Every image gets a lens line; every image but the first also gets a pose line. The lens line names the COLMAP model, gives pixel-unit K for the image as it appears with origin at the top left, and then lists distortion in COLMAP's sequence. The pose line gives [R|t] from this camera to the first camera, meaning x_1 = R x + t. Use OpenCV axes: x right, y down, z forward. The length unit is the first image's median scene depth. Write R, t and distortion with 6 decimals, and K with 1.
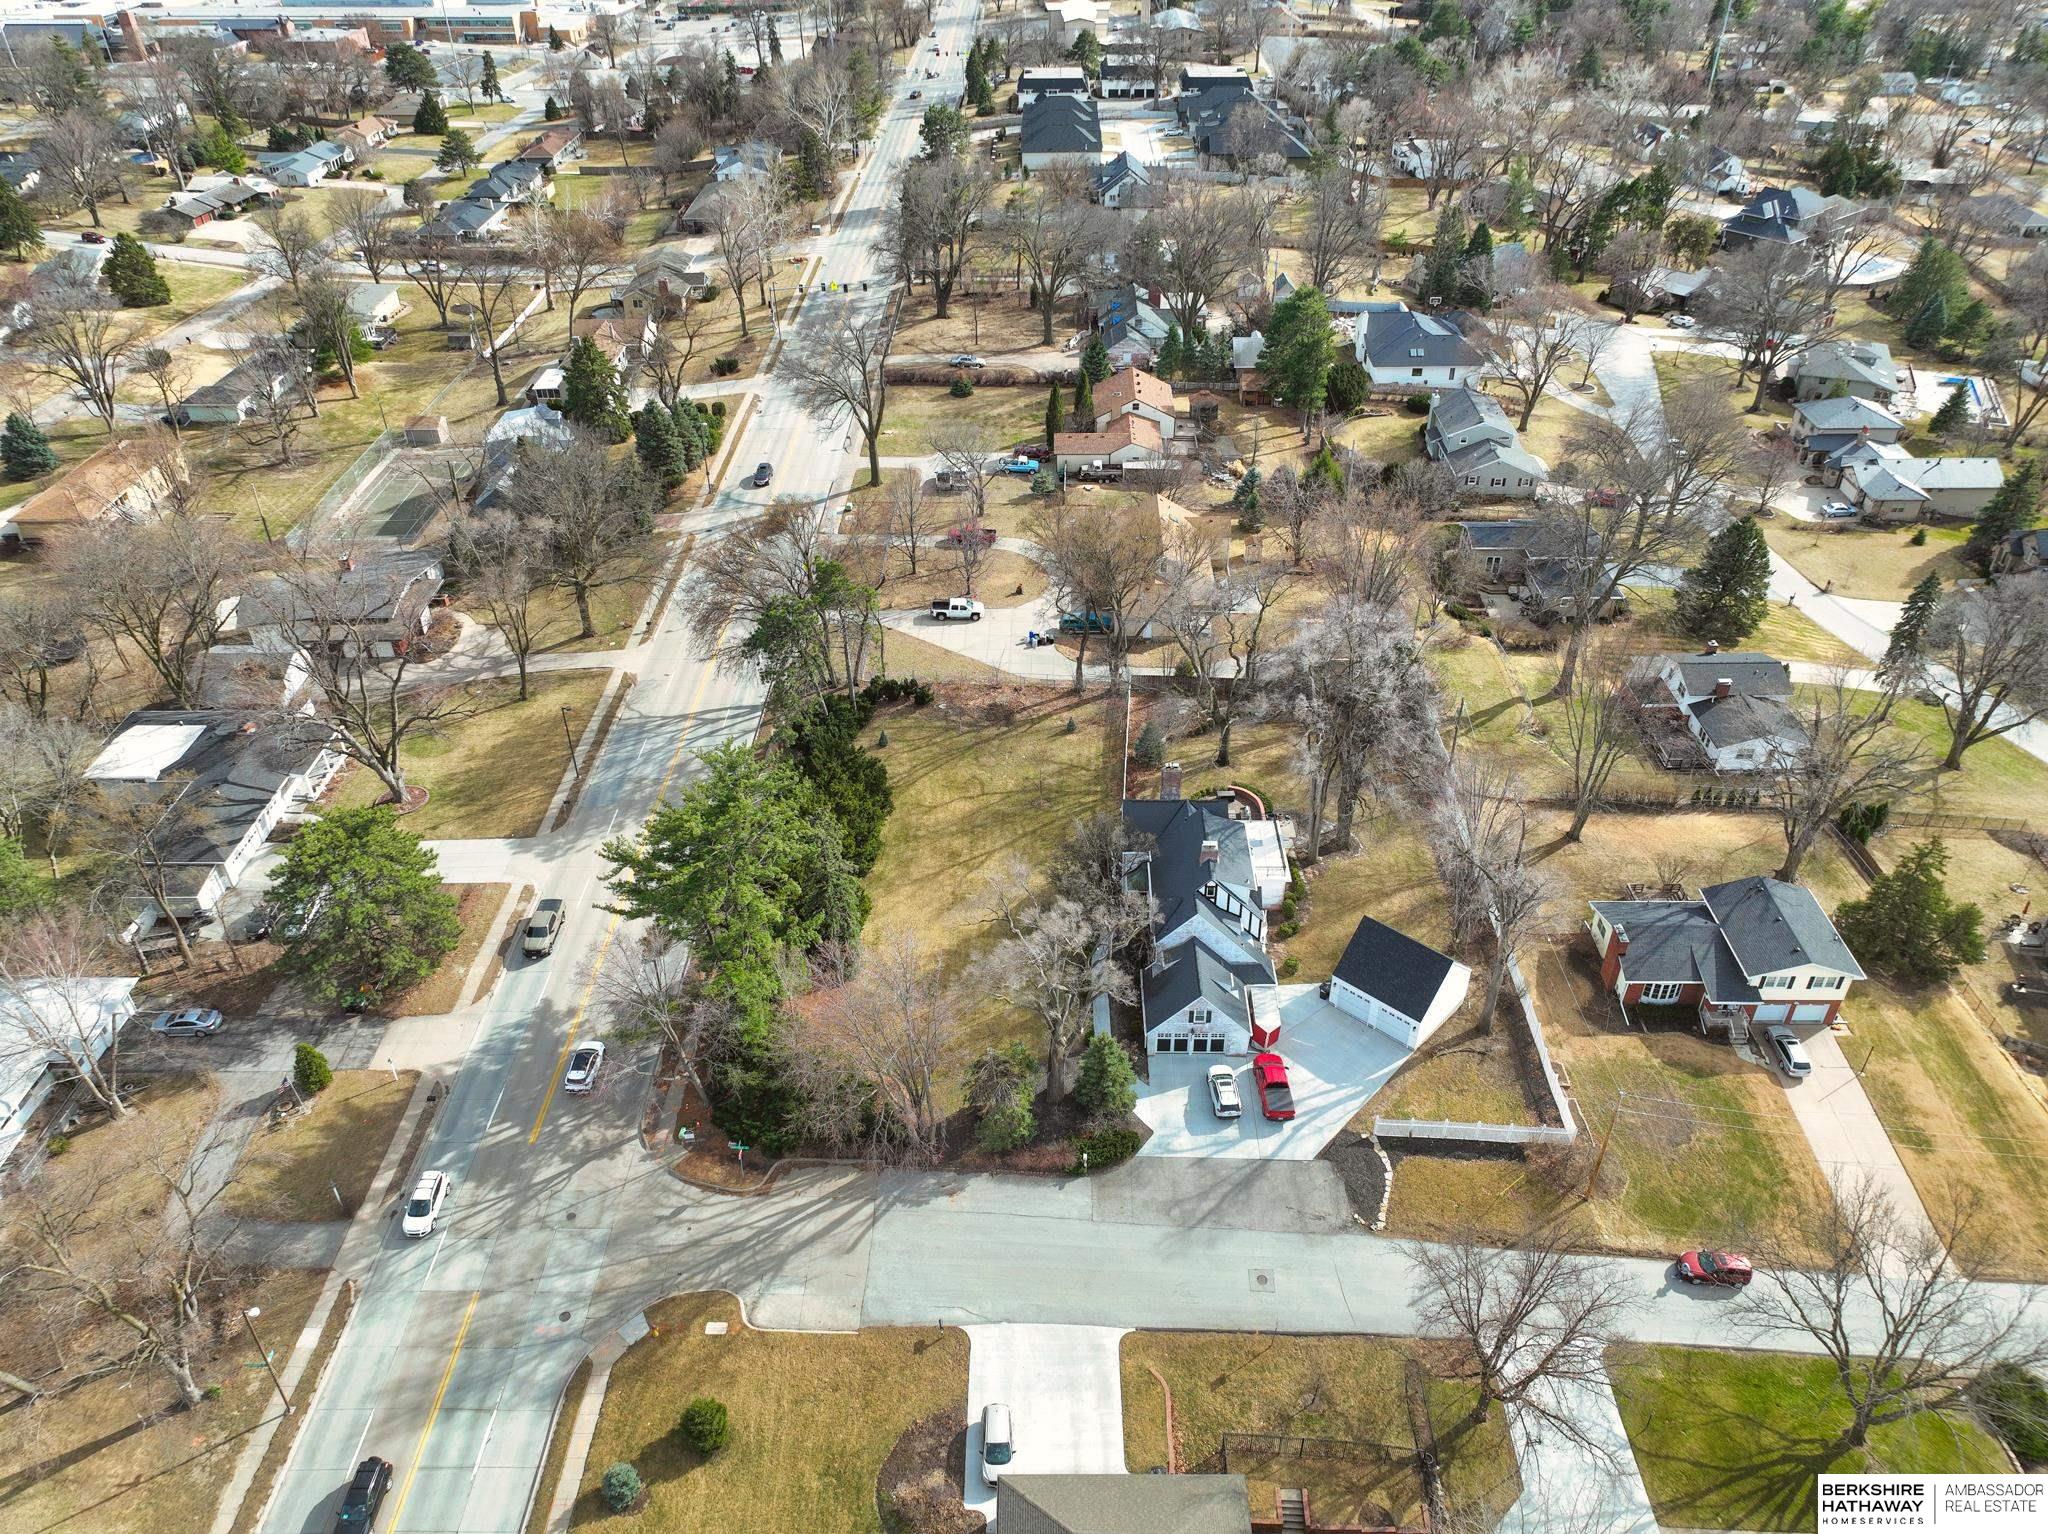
lens RADIAL K [[1471.4, 0, 1043.1], [0, 1471.4, 773.2], [0, 0, 1]] dist [0.006648, 0.005509]
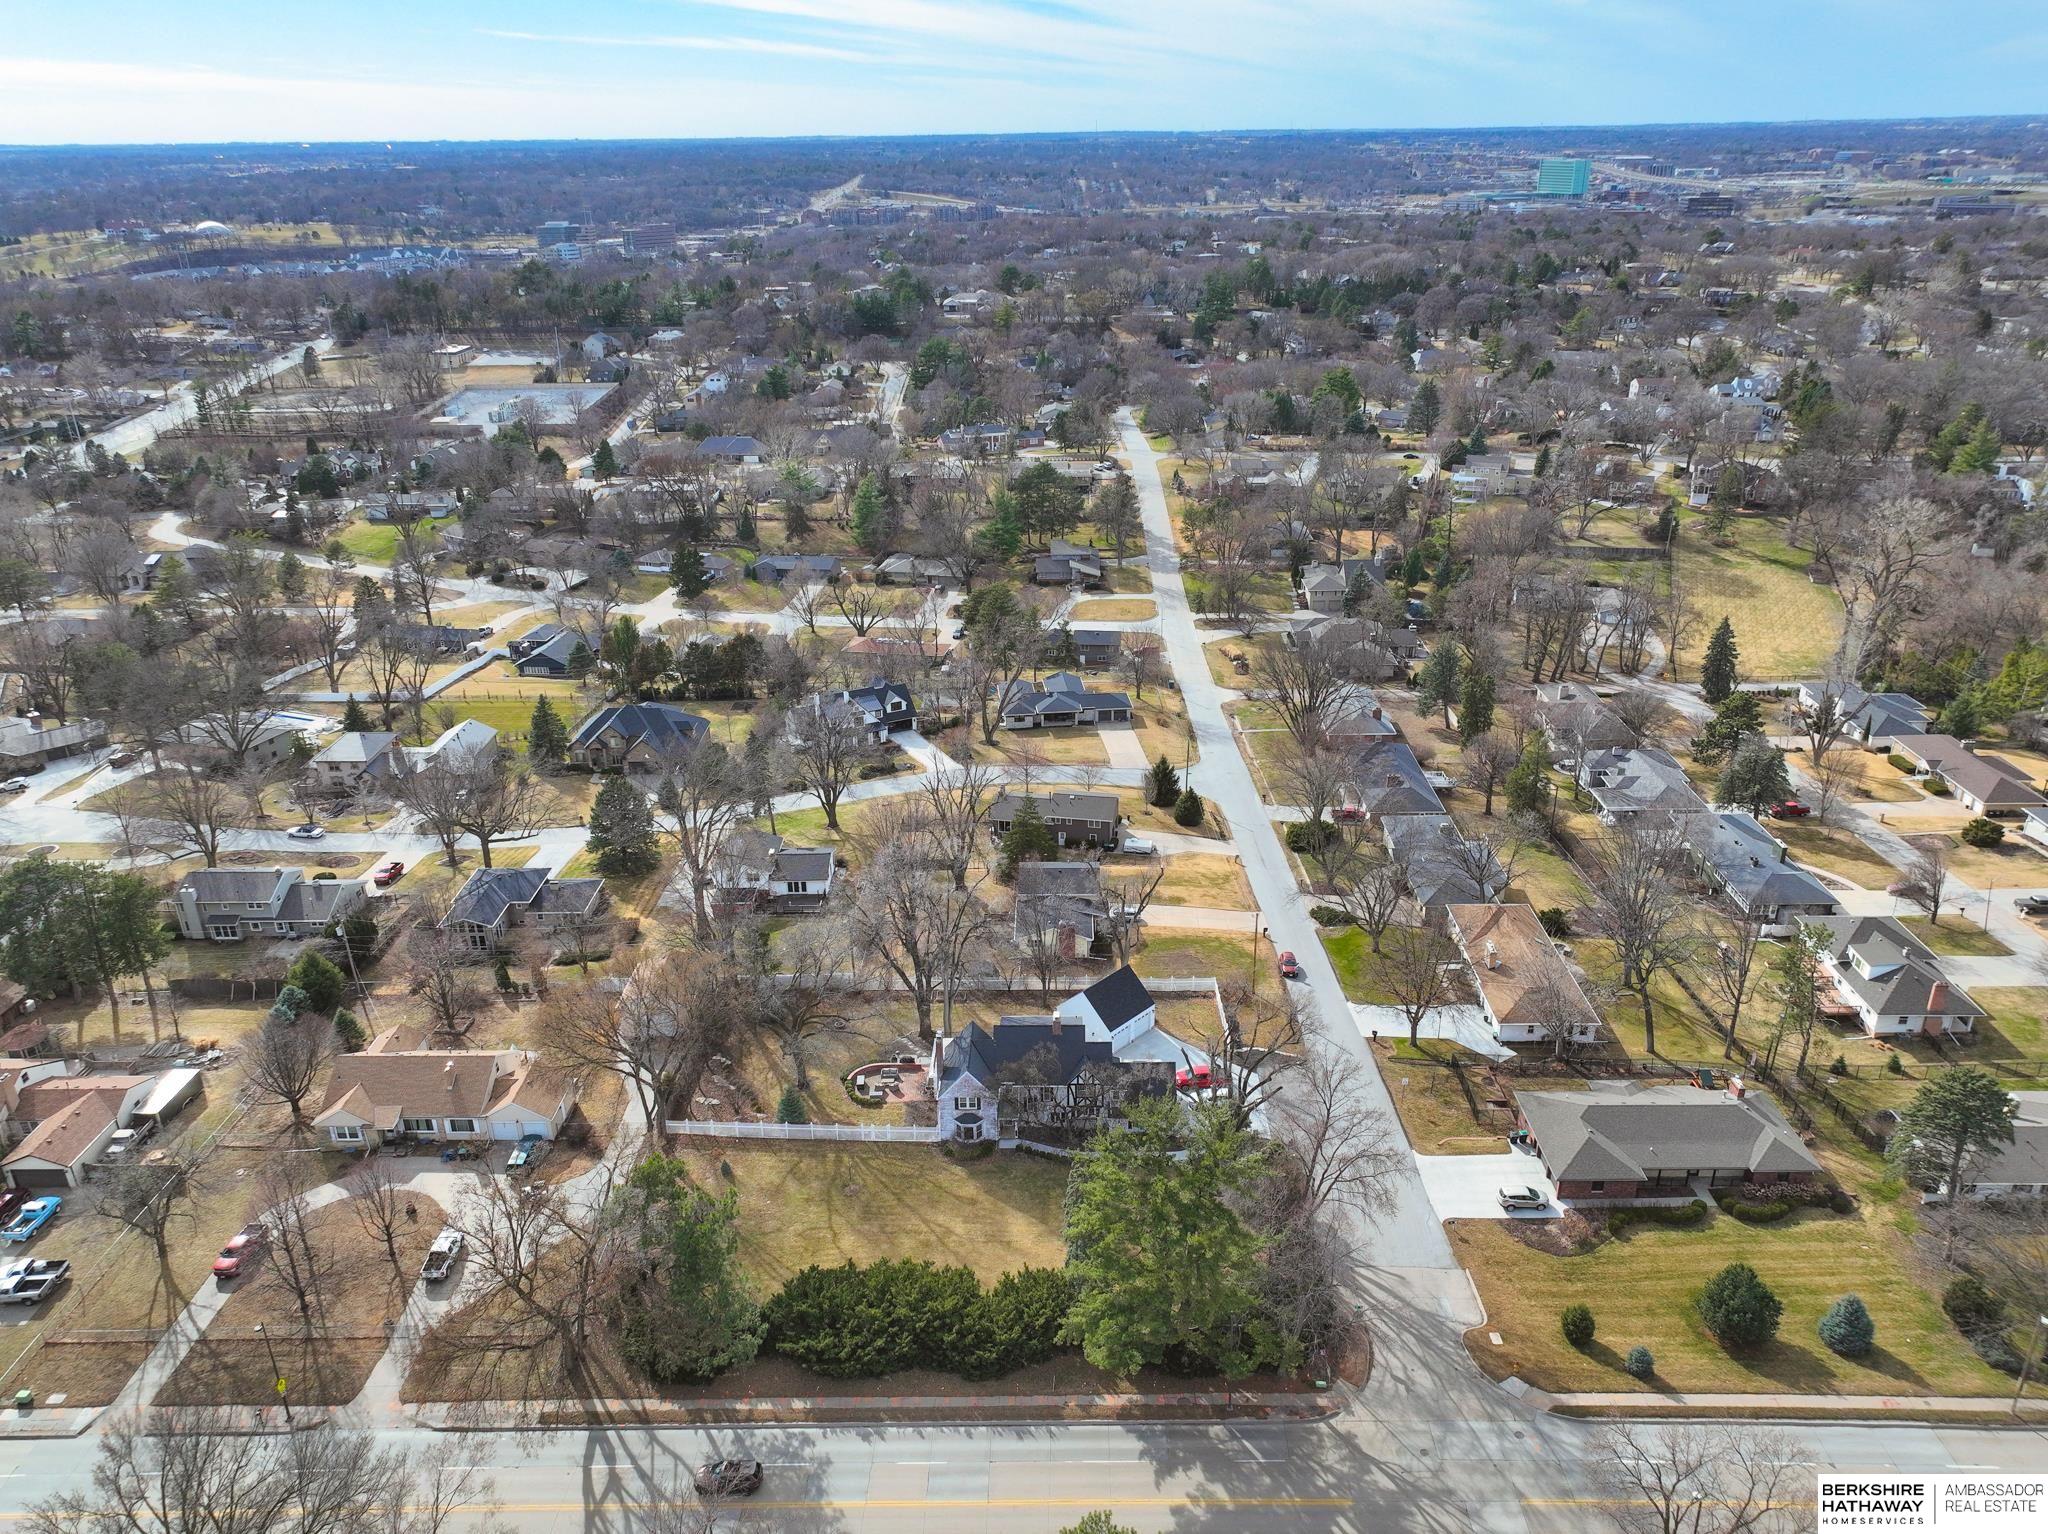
lens RADIAL K [[1471.4, 0, 1043.1], [0, 1471.4, 773.2], [0, 0, 1]] dist [0.006648, 0.005509]
pose [[0.005982, -0.390740, 0.920482, -1.146661], [0.595176, 0.741092, 0.310722, -0.600019], [-0.803573, 0.545990, 0.236993, 0.681191]]
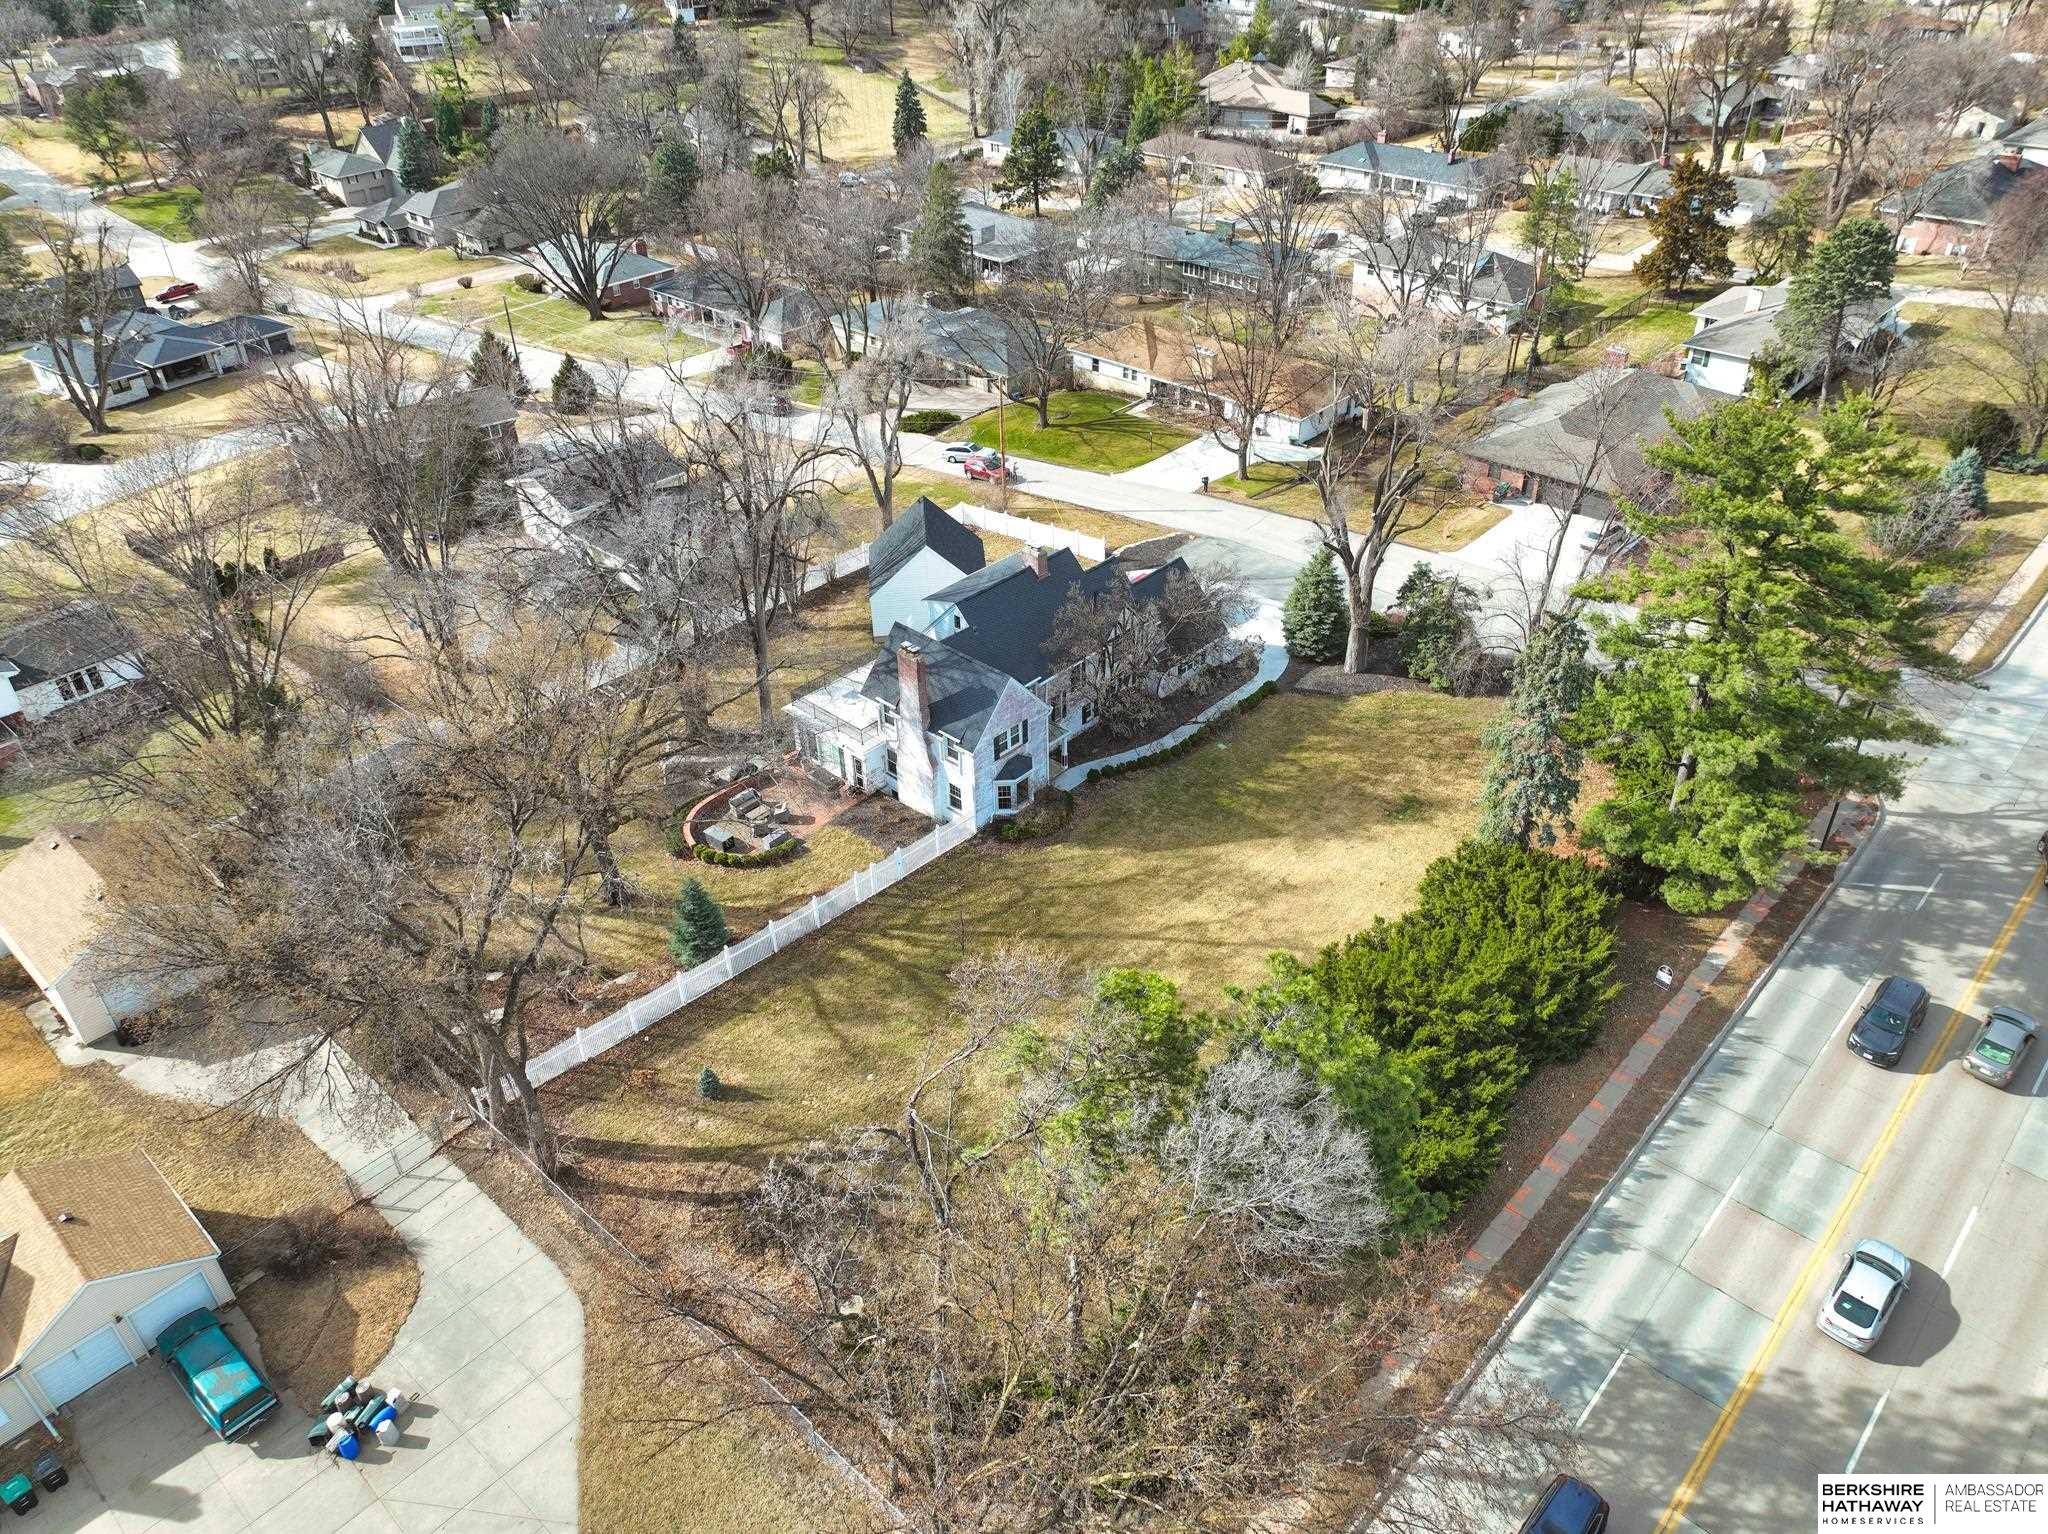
lens RADIAL K [[1471.4, 0, 1043.1], [0, 1471.4, 773.2], [0, 0, 1]] dist [0.006648, 0.005509]
pose [[-0.739948, -0.364029, 0.565650, -0.393303], [0.411980, 0.419486, 0.808891, -0.565878], [-0.531742, 0.831574, -0.160425, 1.395895]]
